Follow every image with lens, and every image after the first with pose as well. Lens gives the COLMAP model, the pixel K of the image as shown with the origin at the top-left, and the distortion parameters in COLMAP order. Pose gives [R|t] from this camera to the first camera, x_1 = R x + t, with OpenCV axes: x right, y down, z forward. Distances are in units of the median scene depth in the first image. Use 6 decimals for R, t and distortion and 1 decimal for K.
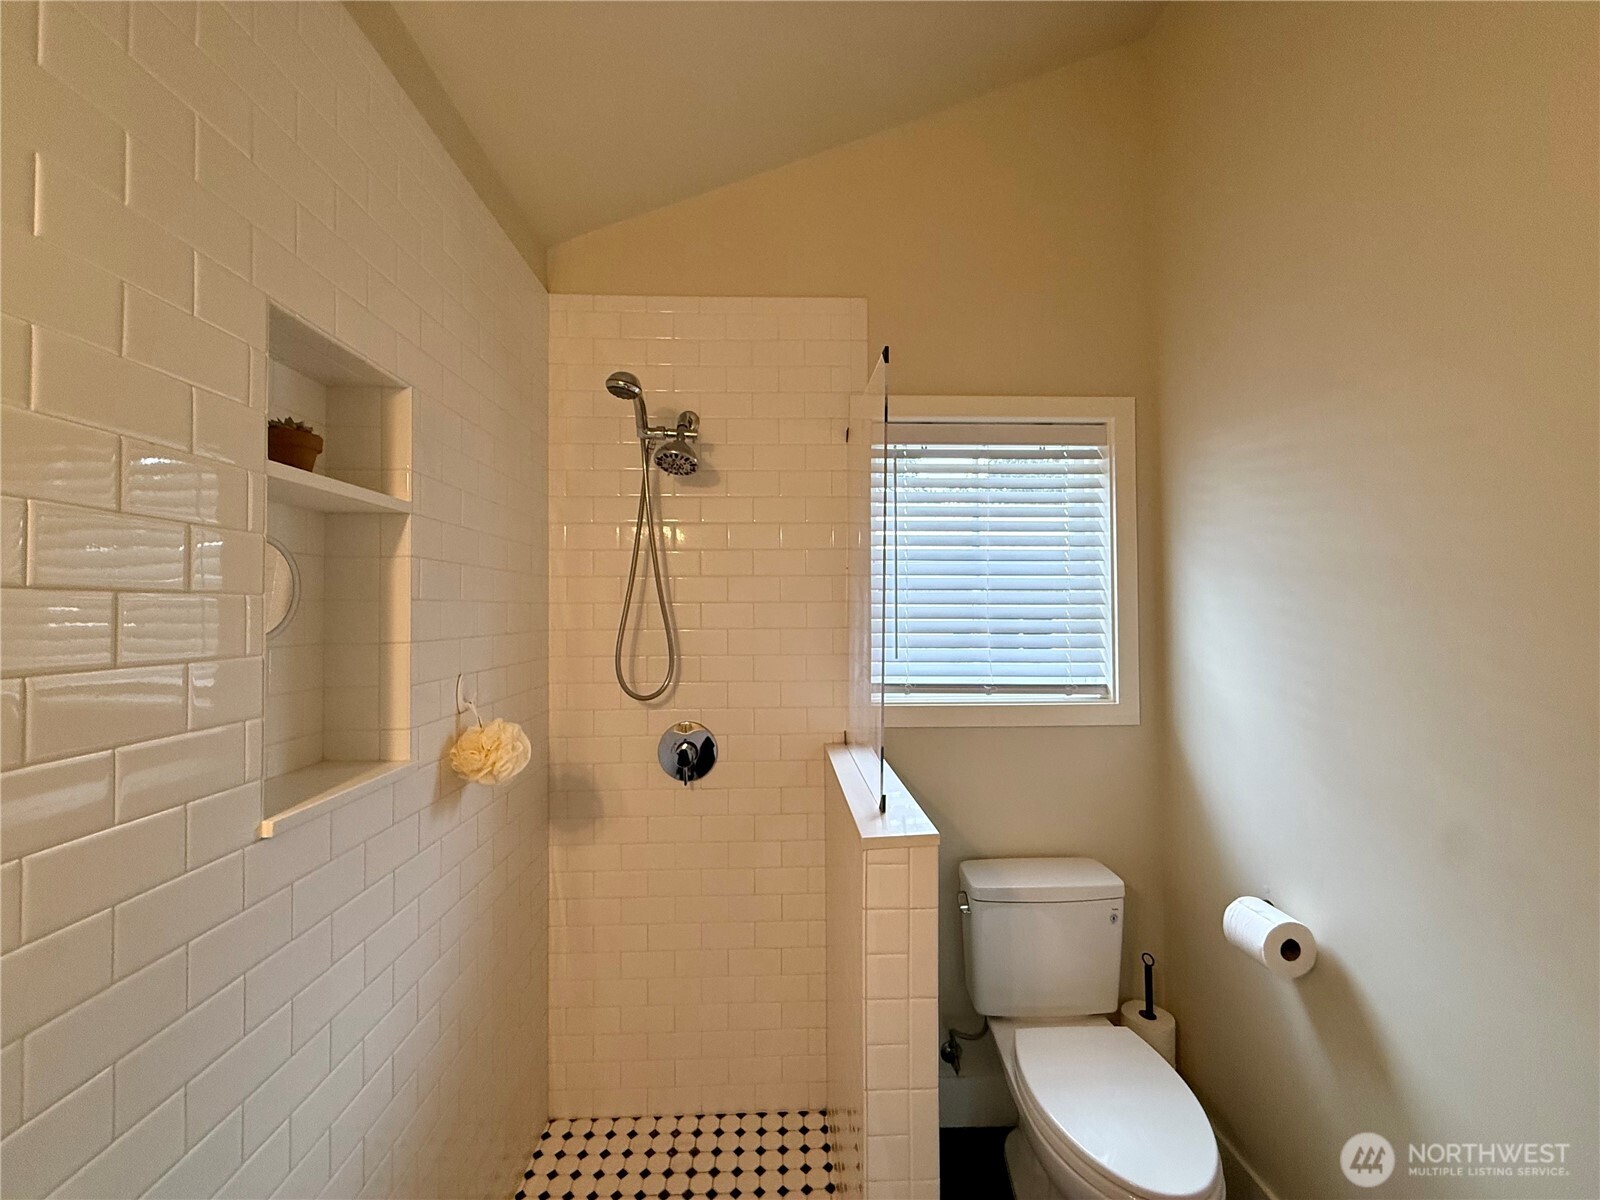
lens RADIAL K [[637.2, 0, 799.0], [0, 637.2, 601.8], [0, 0, 1]] dist [-0.000658, 0.000121]
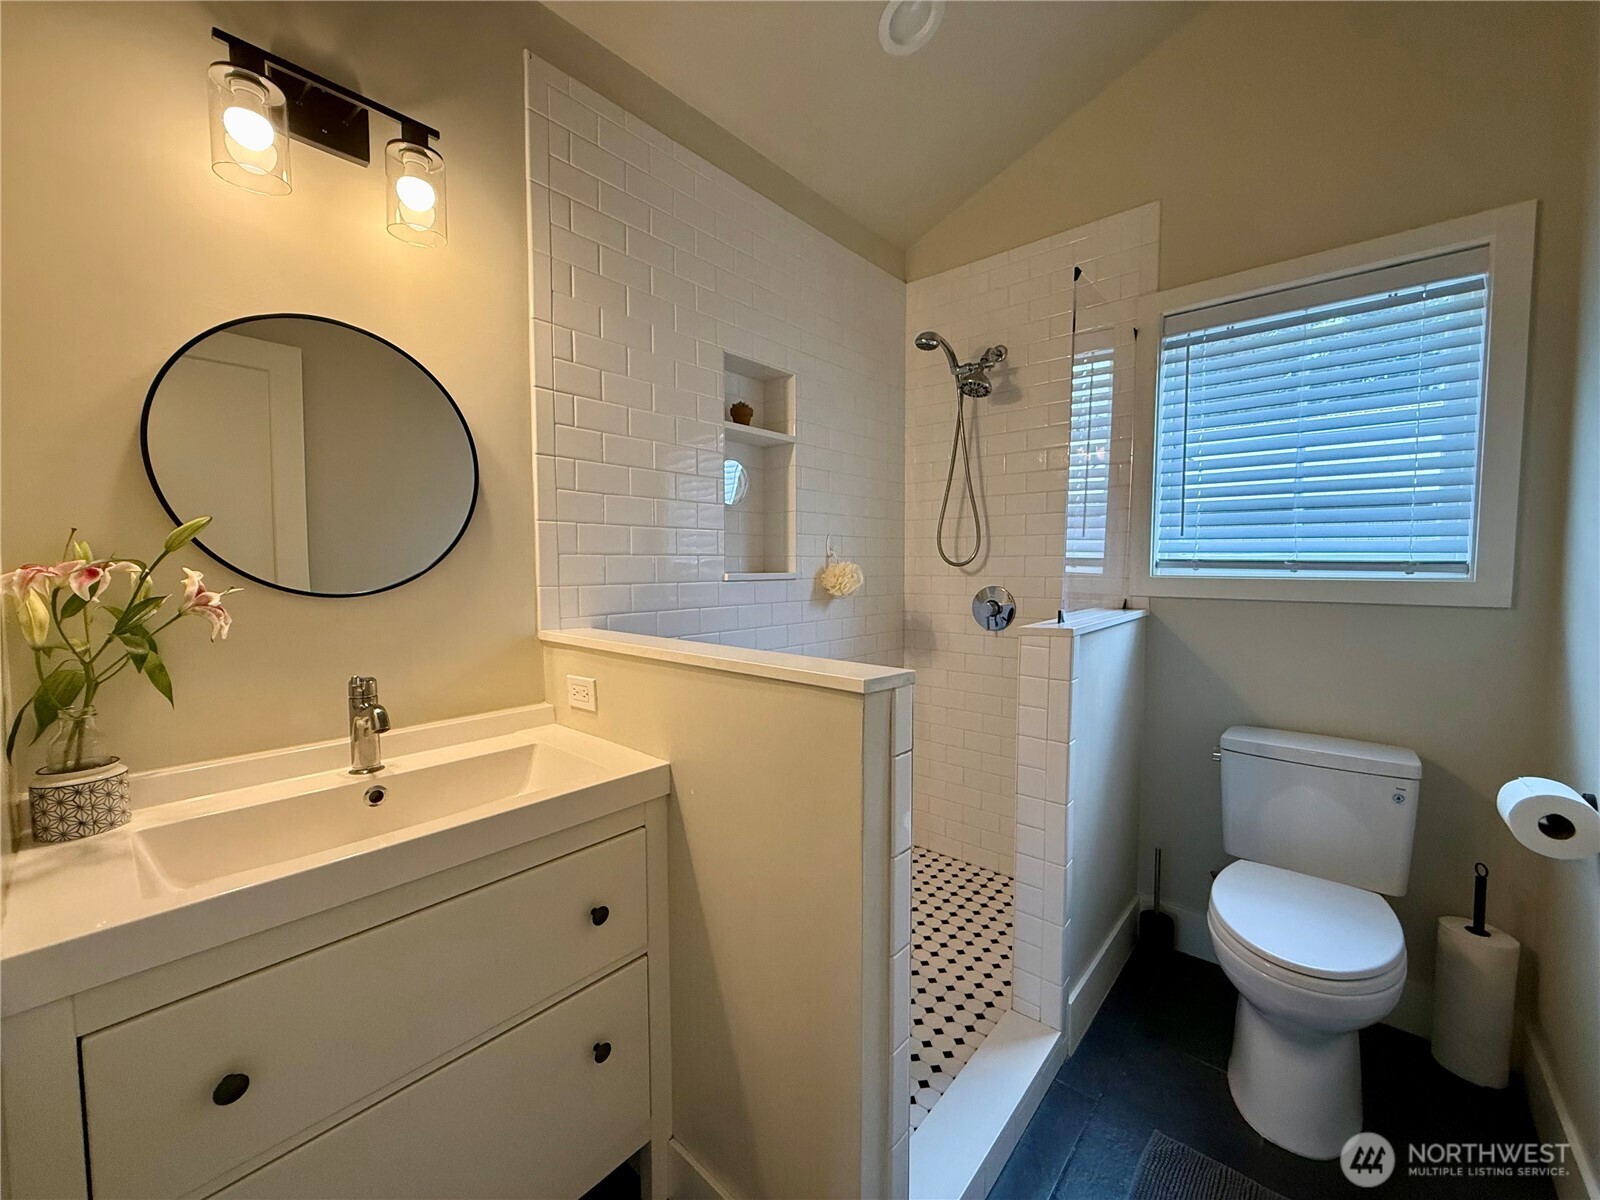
lens RADIAL K [[637.2, 0, 800.2], [0, 637.2, 598.6], [0, 0, 1]] dist [-0.000658, 0.000121]
pose [[0.733315, 0.040572, -0.678677, 0.473957], [0.010550, 0.997419, 0.071027, 0.127372], [0.679807, -0.059245, 0.730994, -0.270276]]
